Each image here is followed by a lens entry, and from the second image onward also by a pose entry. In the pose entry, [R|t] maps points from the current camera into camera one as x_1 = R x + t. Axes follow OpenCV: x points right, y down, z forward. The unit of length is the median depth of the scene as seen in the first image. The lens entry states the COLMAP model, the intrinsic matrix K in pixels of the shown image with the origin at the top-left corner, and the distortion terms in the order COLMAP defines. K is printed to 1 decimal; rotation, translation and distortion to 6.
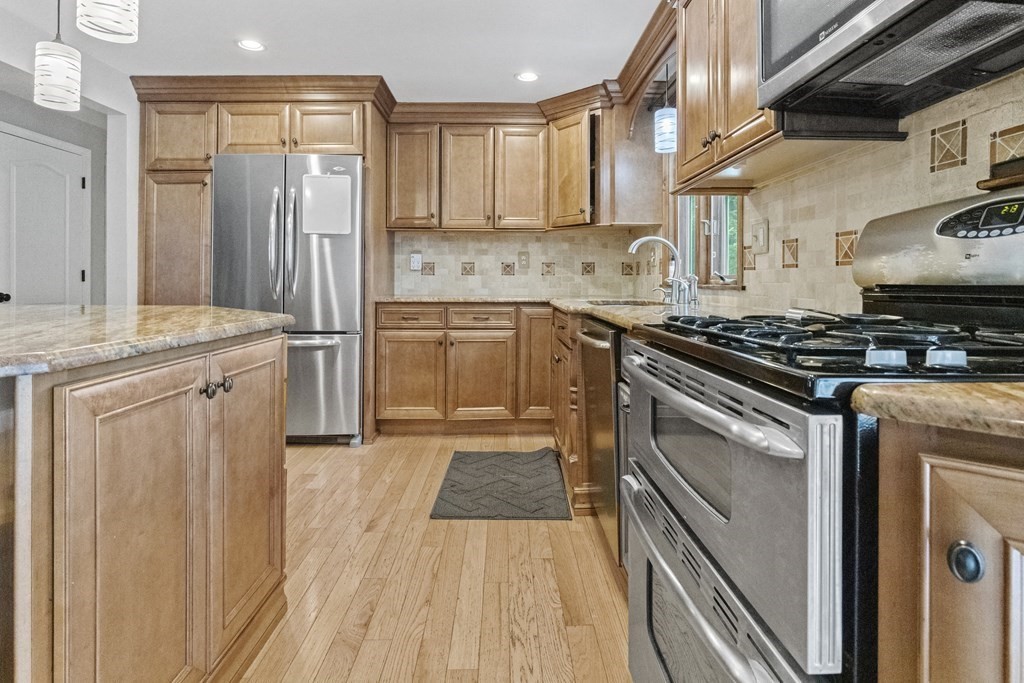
lens RADIAL K [[534.8, 0, 517.2], [0, 534.8, 283.3], [0, 0, 1]] dist [0.002050, 0.000946]
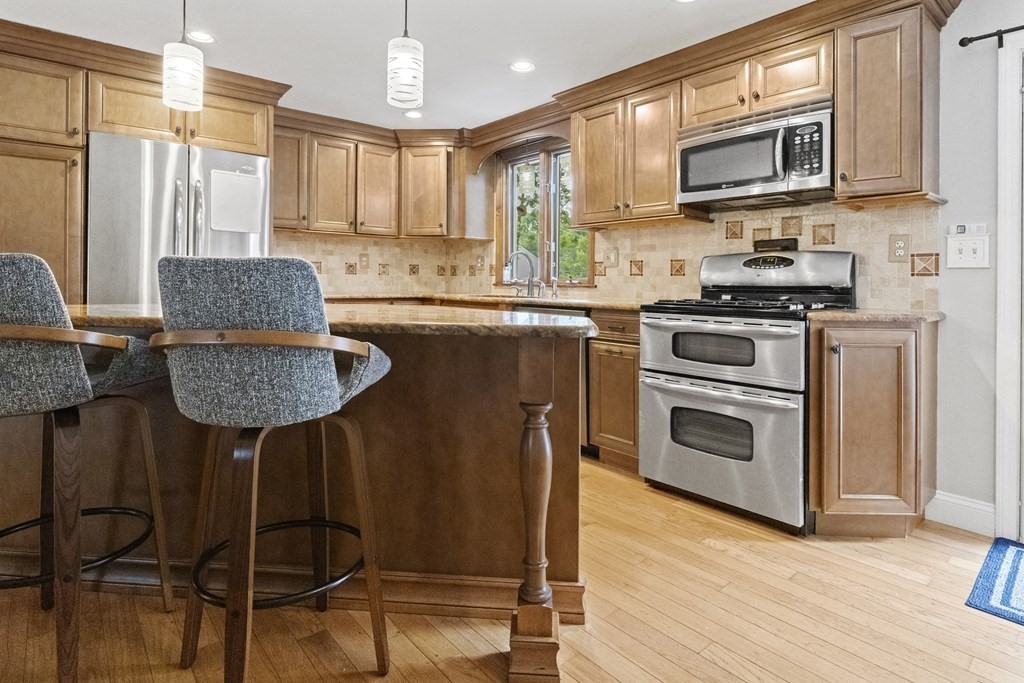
lens RADIAL K [[534.8, 0, 517.2], [0, 534.8, 283.3], [0, 0, 1]] dist [0.002050, 0.000946]
pose [[0.774630, 0.004111, 0.632401, -0.543168], [-0.007495, 0.999968, 0.002681, -0.002233], [-0.632370, -0.006817, 0.774636, -0.102036]]
